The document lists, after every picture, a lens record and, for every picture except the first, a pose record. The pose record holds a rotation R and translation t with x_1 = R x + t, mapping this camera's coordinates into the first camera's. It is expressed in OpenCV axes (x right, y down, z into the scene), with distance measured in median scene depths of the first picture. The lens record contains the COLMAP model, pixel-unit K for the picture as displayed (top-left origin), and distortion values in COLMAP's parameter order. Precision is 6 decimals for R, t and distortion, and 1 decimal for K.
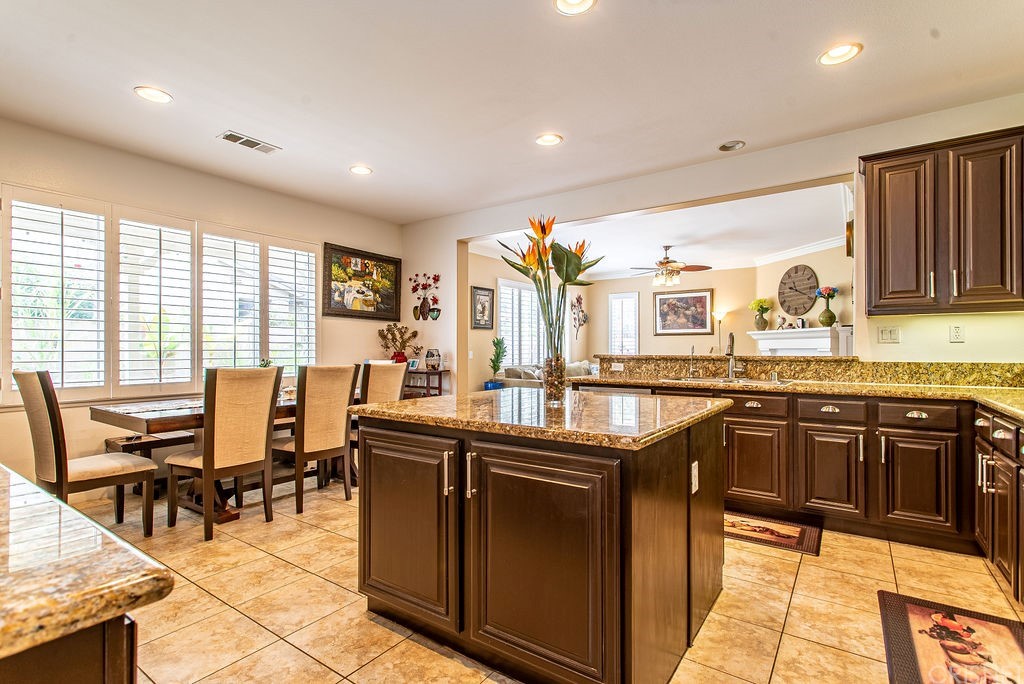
lens RADIAL K [[490.8, 0, 504.2], [0, 490.8, 346.4], [0, 0, 1]] dist [-0.002362, 0.002569]
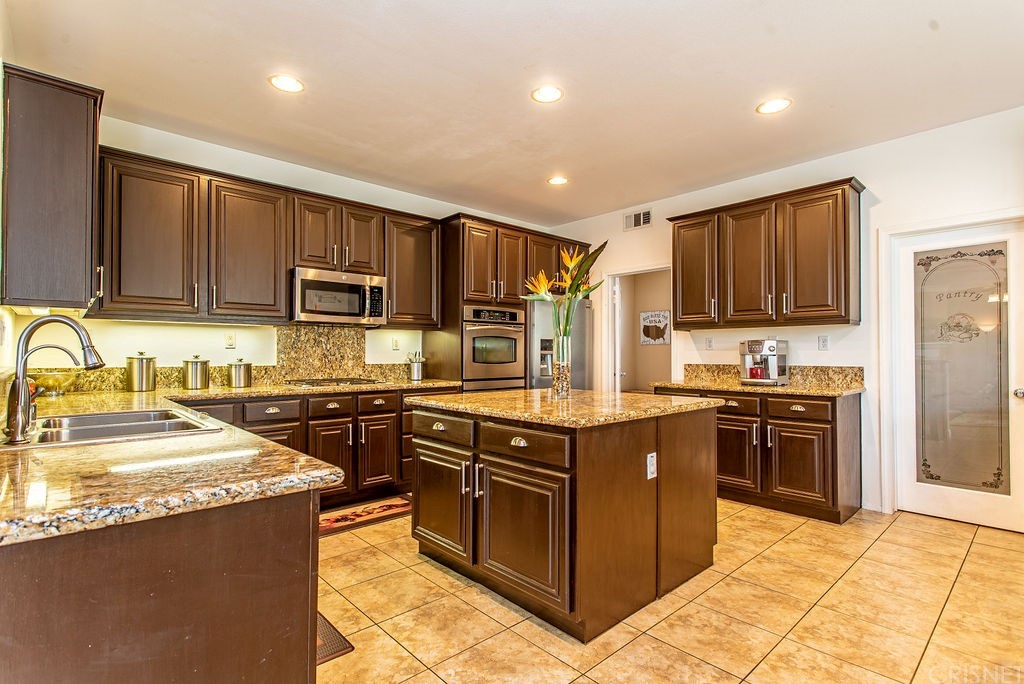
lens RADIAL K [[490.8, 0, 512.7], [0, 490.8, 347.9], [0, 0, 1]] dist [-0.002362, 0.002569]
pose [[-0.979099, 0.000818, 0.203384, -0.012420], [-0.002473, 0.999870, -0.015926, 0.002944], [-0.203370, -0.016096, -0.978970, 0.937389]]
